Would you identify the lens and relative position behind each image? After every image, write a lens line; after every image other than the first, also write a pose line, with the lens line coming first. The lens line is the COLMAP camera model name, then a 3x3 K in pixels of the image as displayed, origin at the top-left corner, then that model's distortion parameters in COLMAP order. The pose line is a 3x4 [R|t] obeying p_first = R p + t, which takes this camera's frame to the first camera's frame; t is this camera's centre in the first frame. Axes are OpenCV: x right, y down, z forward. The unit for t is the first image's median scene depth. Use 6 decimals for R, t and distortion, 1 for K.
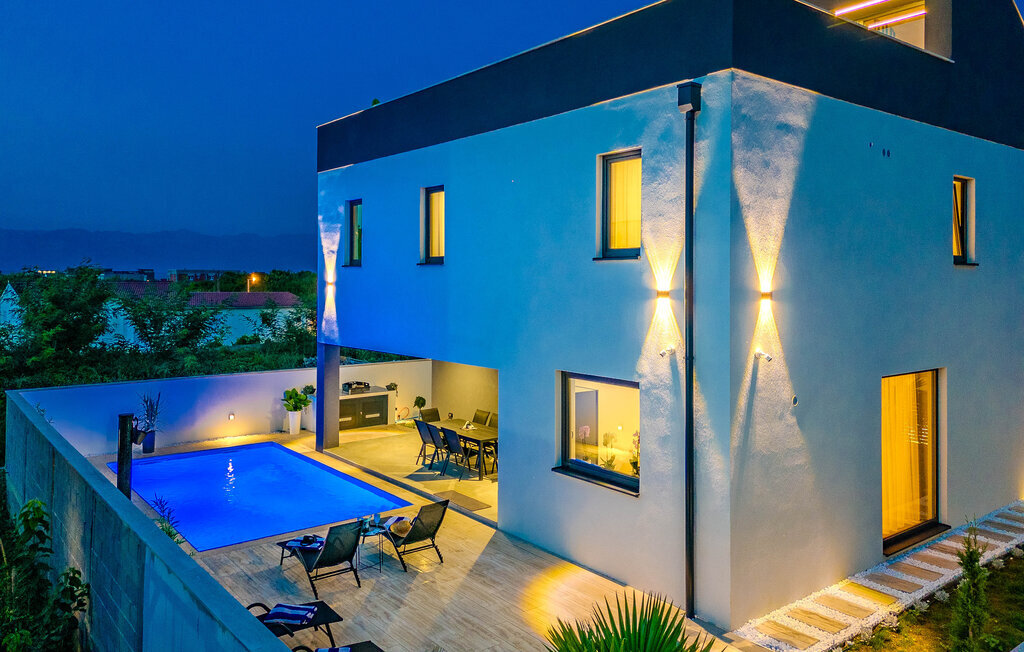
lens RADIAL K [[755.0, 0, 511.6], [0, 755.0, 268.2], [0, 0, 1]] dist [0.044005, -0.003137]
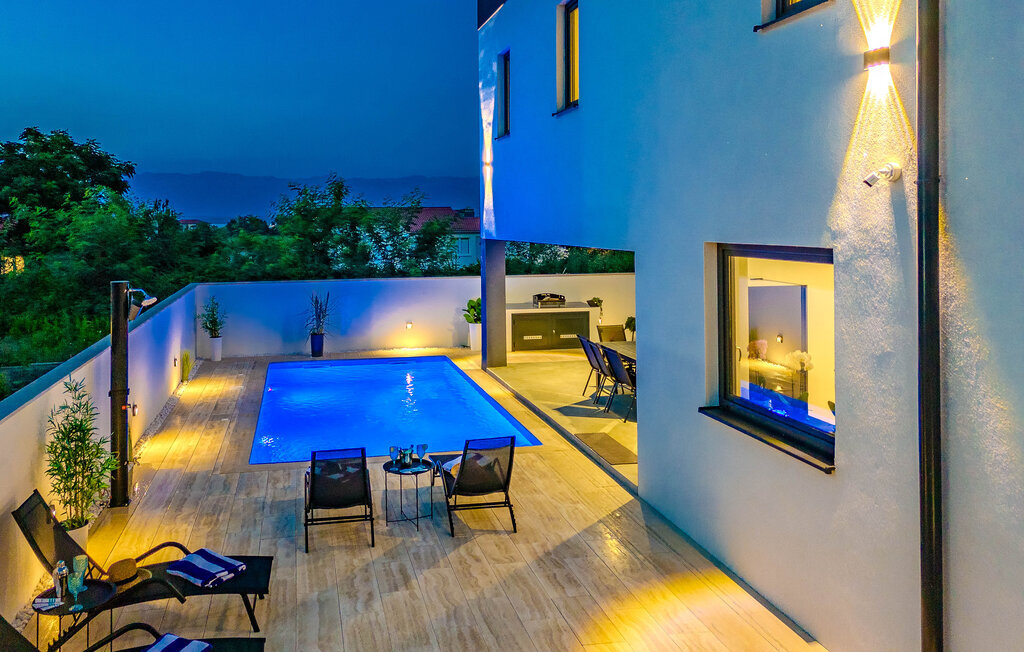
lens RADIAL K [[782.6, 0, 433.2], [0, 782.6, 226.3], [0, 0, 1]] dist [0.030598, -0.007696]
pose [[0.878313, -0.009601, -0.477989, 0.169298], [0.021704, 0.999568, 0.019804, 0.109559], [0.477593, -0.027768, 0.878142, 0.378550]]
